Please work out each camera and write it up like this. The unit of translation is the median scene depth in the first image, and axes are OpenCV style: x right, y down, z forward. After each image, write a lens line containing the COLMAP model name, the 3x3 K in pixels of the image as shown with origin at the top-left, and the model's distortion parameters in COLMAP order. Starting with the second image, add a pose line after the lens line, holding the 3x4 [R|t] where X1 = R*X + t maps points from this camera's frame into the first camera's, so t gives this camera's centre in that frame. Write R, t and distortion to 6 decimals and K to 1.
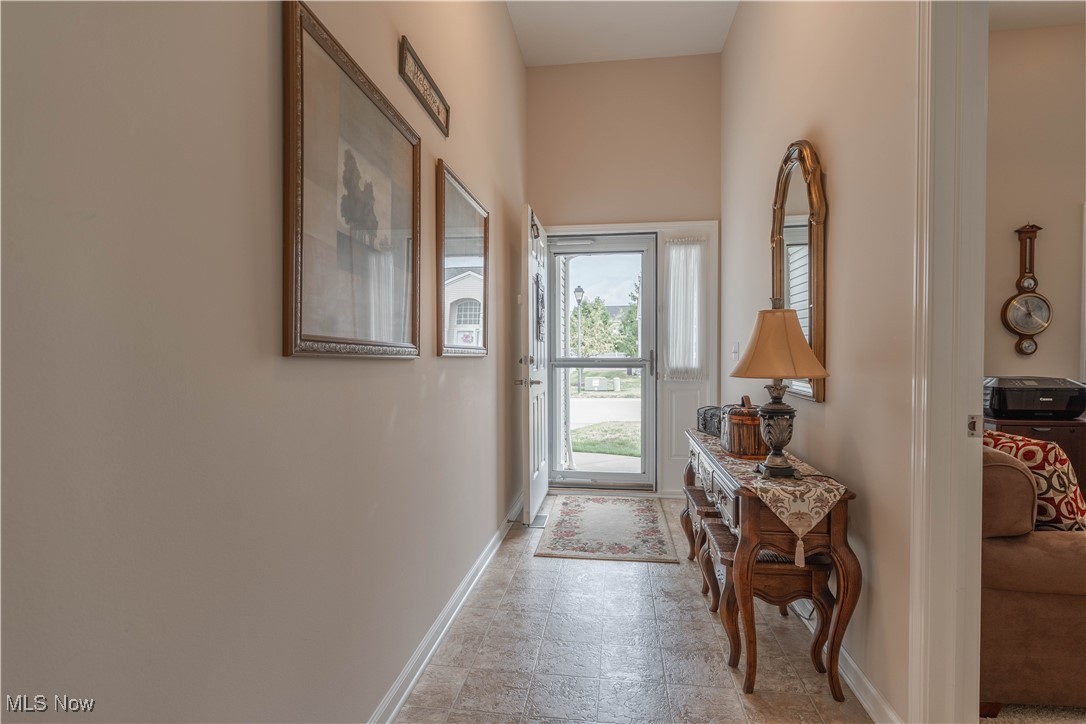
lens RADIAL K [[545.0, 0, 545.6], [0, 545.0, 366.0], [0, 0, 1]] dist [0.002696, -0.000089]
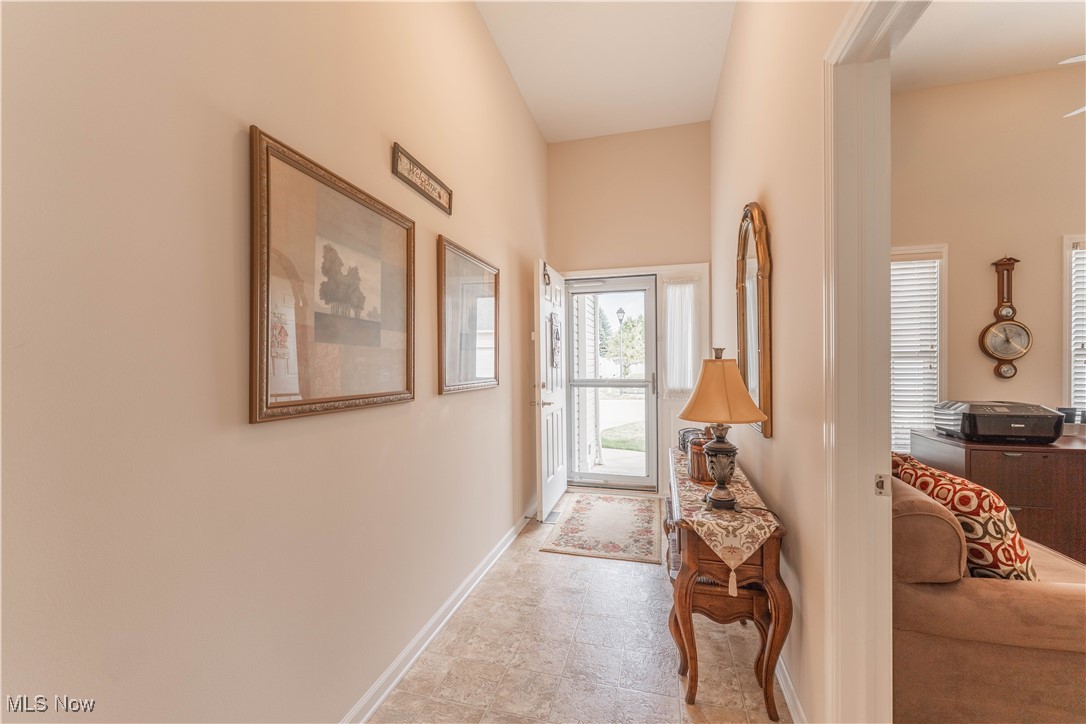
lens RADIAL K [[436.3, 0, 541.6], [0, 436.3, 366.8], [0, 0, 1]] dist [0.002043, -0.000341]
pose [[0.991710, -0.005556, -0.128375, 0.094774], [0.004215, 0.999934, -0.010710, -0.041794], [0.128426, 0.010080, 0.991668, 0.033122]]
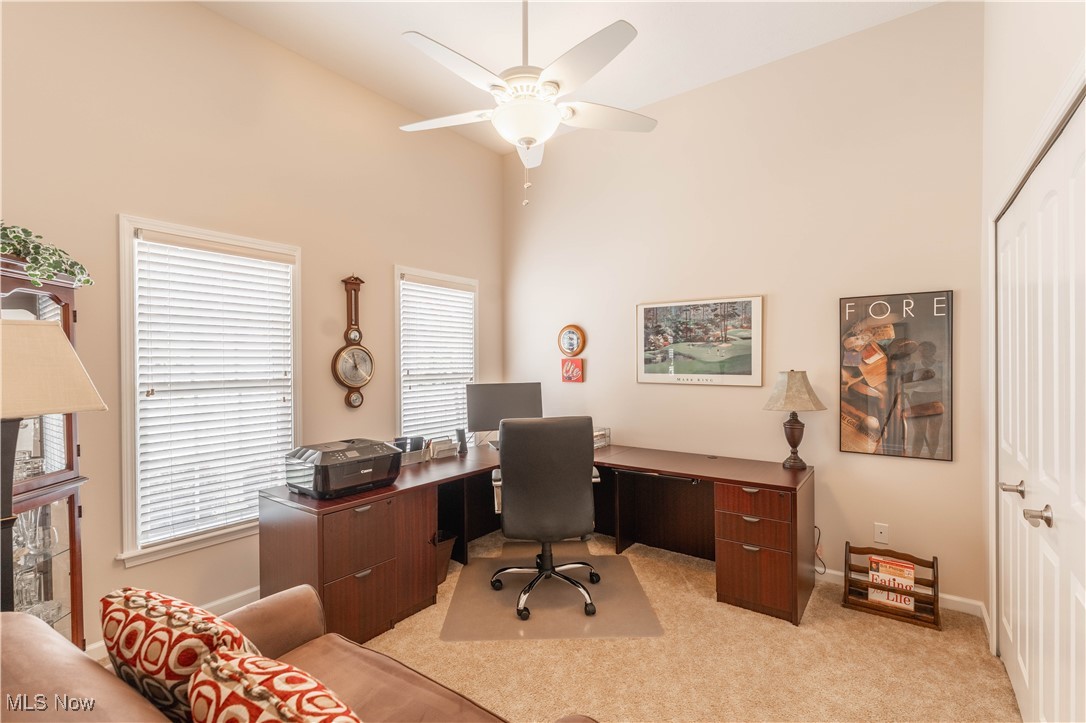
lens RADIAL K [[483.9, 0, 548.4], [0, 483.9, 366.9], [0, 0, 1]] dist [-0.000047, -0.000486]
pose [[0.478061, -0.004387, 0.878316, 0.310021], [0.026158, 0.999615, -0.009244, -0.084771], [-0.877937, 0.027394, 0.477991, 0.301703]]
